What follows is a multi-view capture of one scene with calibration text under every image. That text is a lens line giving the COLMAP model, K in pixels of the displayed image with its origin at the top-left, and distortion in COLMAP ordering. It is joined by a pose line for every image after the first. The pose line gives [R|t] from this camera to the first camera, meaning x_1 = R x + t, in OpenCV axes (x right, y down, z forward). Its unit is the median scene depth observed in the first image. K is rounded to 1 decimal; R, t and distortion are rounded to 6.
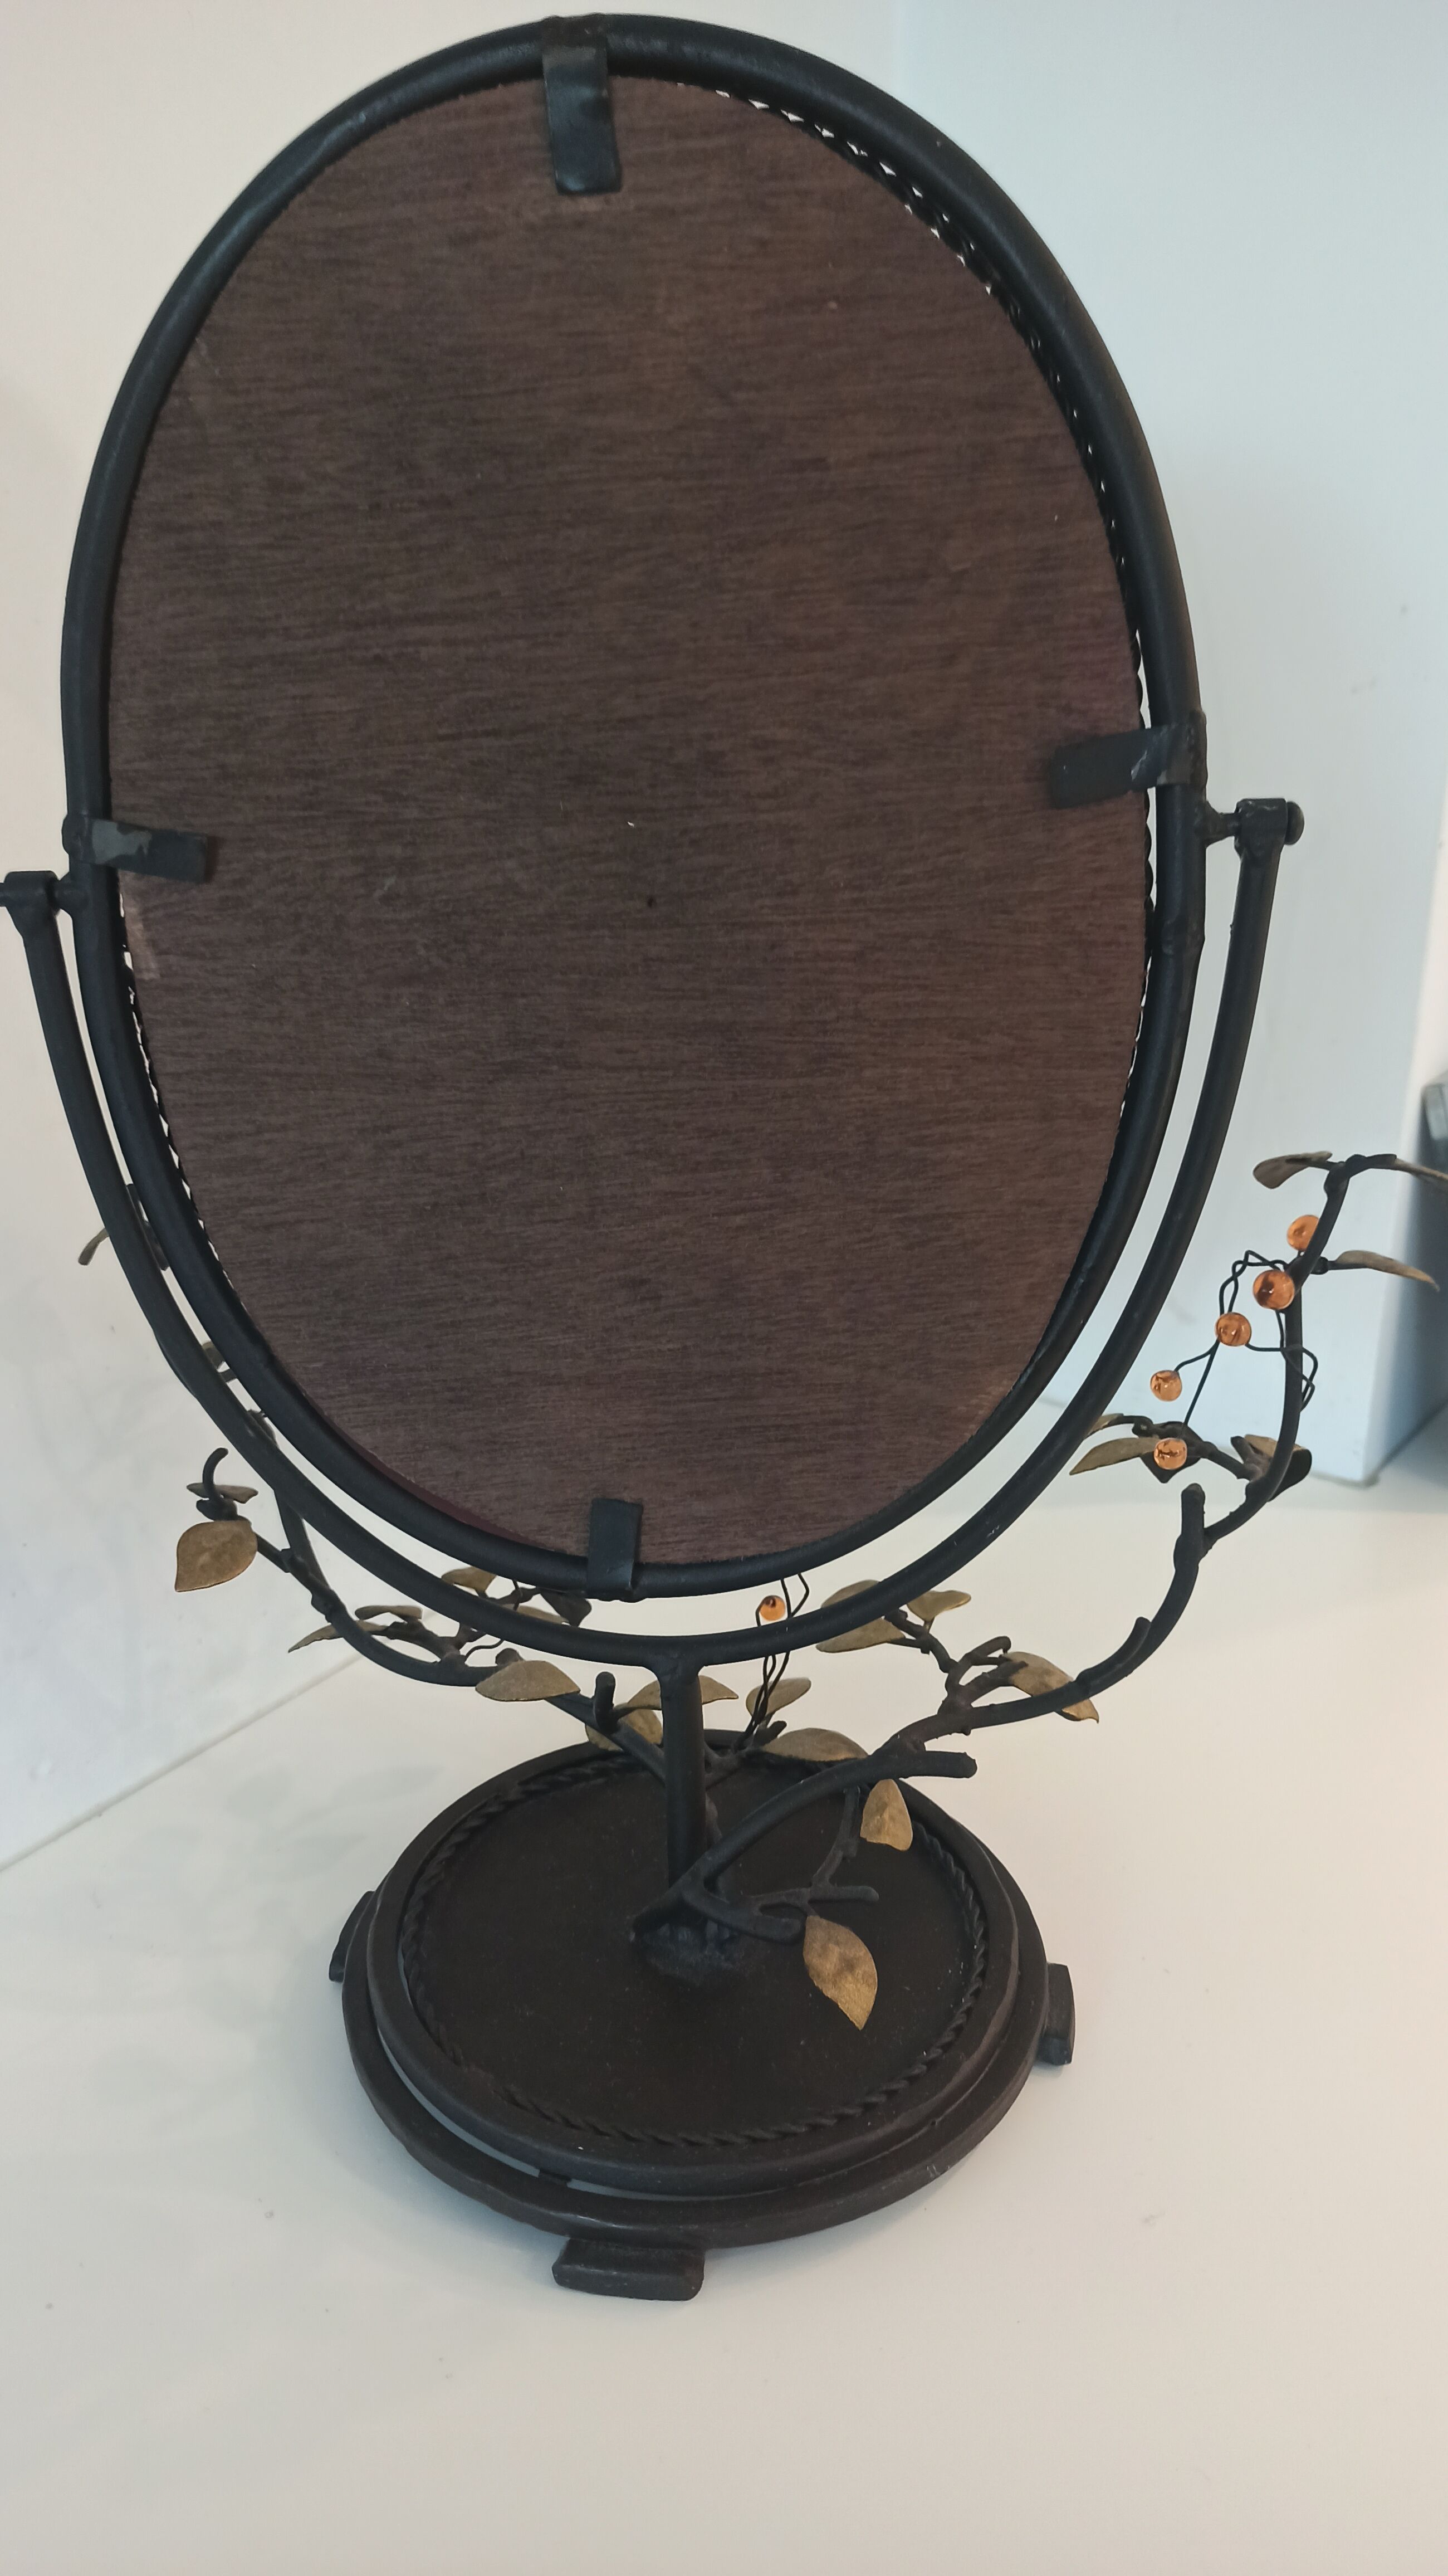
lens RADIAL K [[1925.3, 0, 706.4], [0, 1925.3, 1274.7], [0, 0, 1]] dist [0.033026, -0.046493]
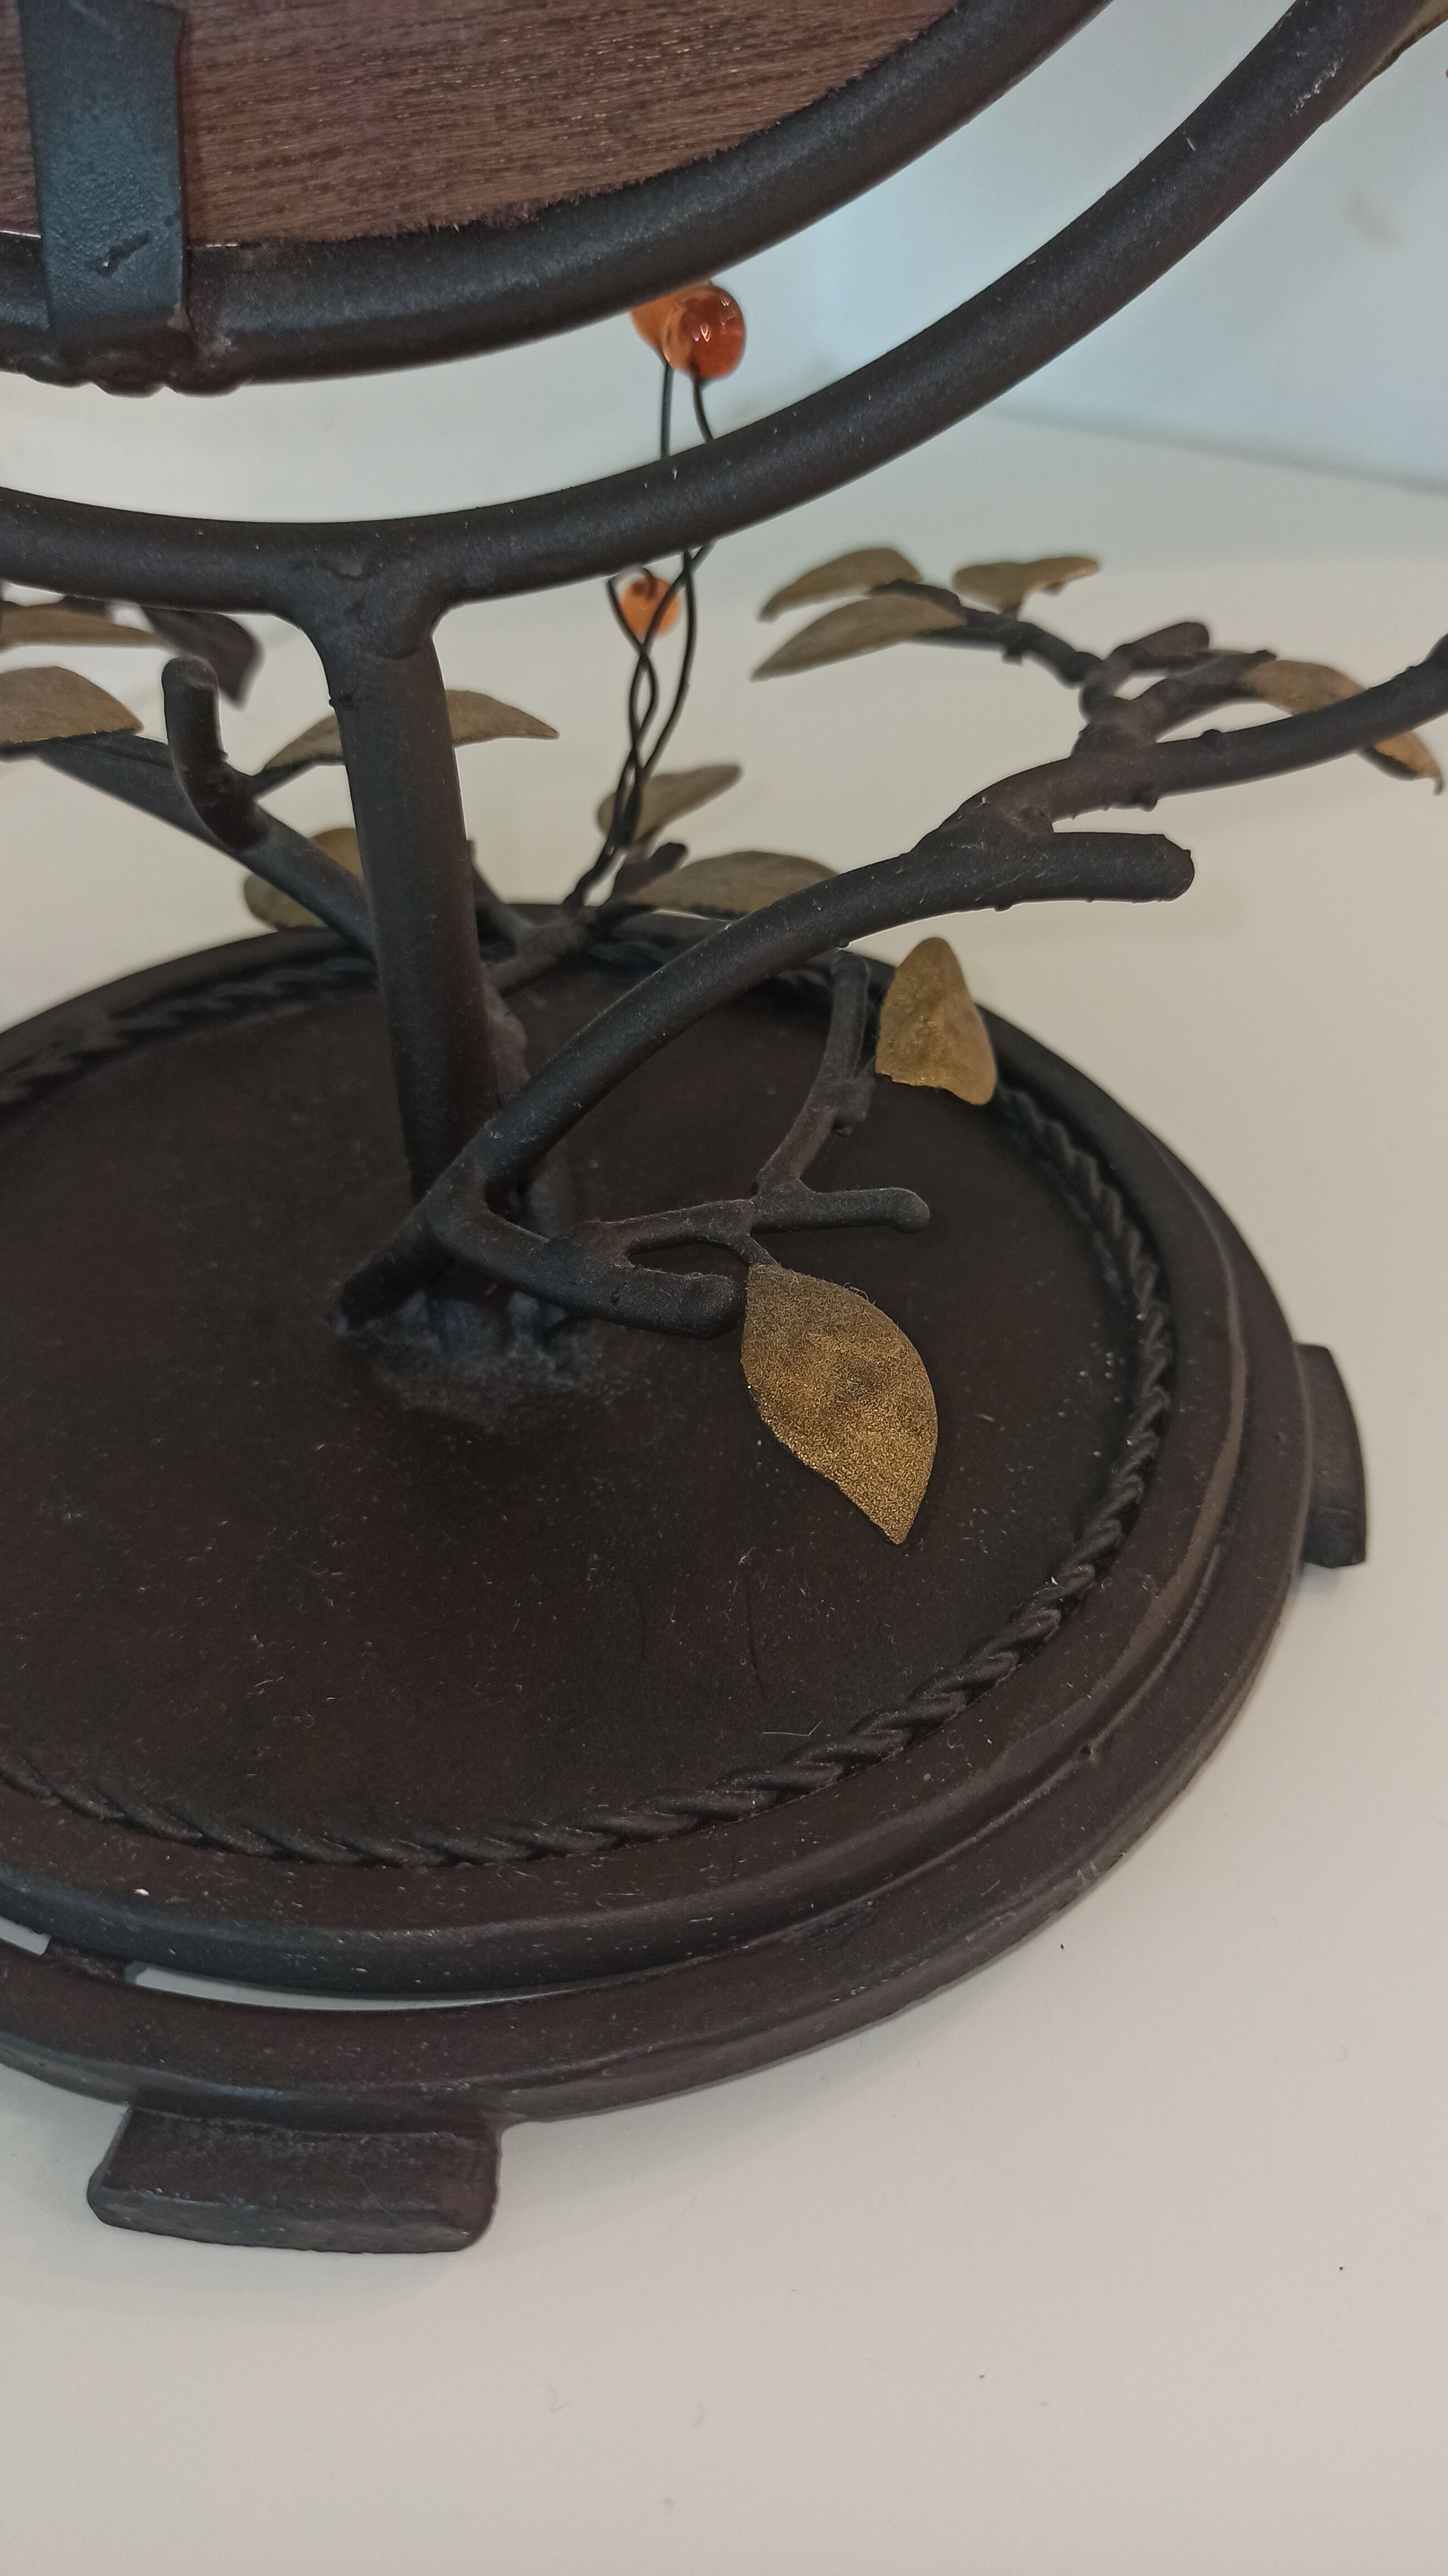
lens RADIAL K [[1925.3, 0, 723.9], [0, 1925.3, 1289.4], [0, 0, 1]] dist [0.033026, -0.046493]
pose [[0.998153, -0.040108, 0.045633, 0.028276], [0.022956, 0.944416, 0.327951, 0.202886], [-0.056250, -0.326298, 0.943592, 0.612994]]
